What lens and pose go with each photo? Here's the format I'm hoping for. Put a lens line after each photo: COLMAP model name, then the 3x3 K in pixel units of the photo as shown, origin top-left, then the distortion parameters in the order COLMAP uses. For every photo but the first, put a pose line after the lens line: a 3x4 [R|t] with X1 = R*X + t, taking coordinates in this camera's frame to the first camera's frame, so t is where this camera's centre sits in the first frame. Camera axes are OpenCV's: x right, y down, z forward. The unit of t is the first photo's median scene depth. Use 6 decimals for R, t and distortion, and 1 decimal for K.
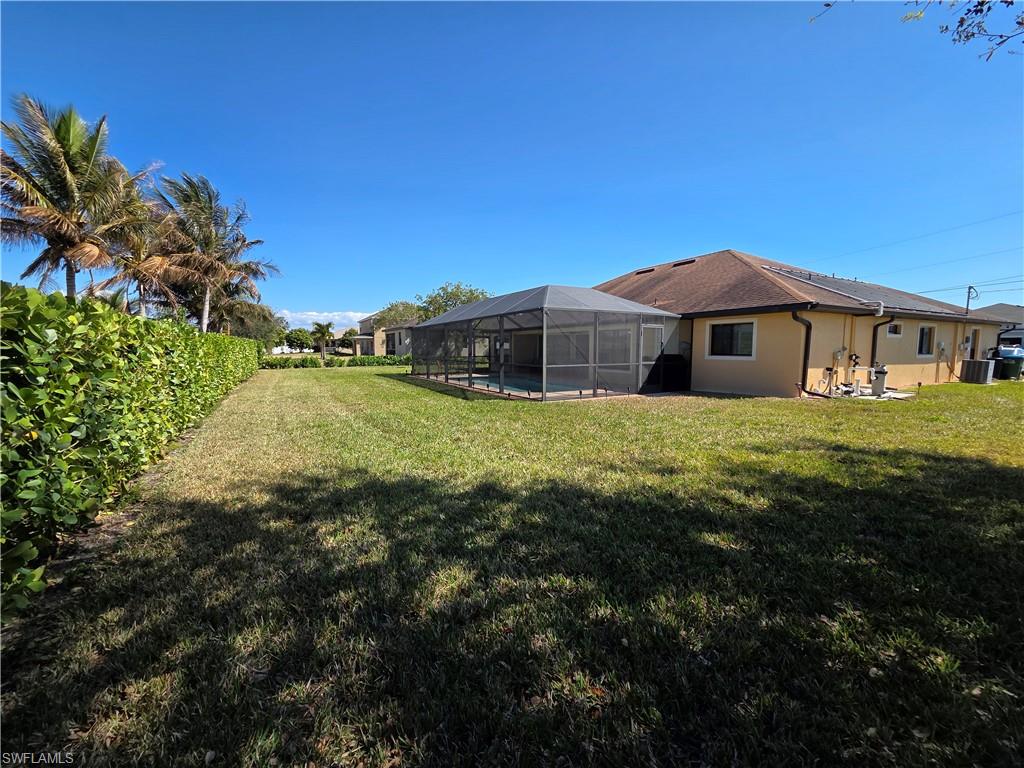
lens RADIAL K [[418.5, 0, 512.0], [0, 418.5, 384.0], [0, 0, 1]] dist [0.001791, 0.000212]
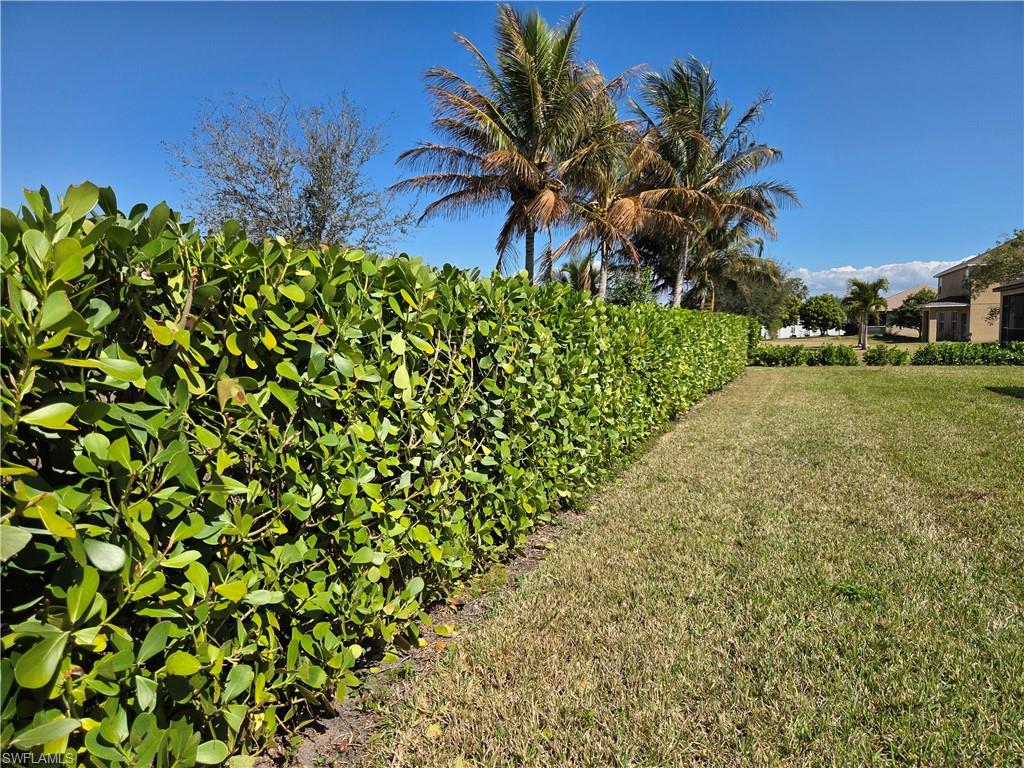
lens RADIAL K [[686.7, 0, 524.3], [0, 686.7, 385.7], [0, 0, 1]] dist [0.043754, -0.002660]
pose [[0.642322, 0.051558, -0.764698, -0.124669], [-0.052856, 0.998339, 0.022913, -0.025096], [0.764610, 0.025702, 0.643981, 0.258835]]
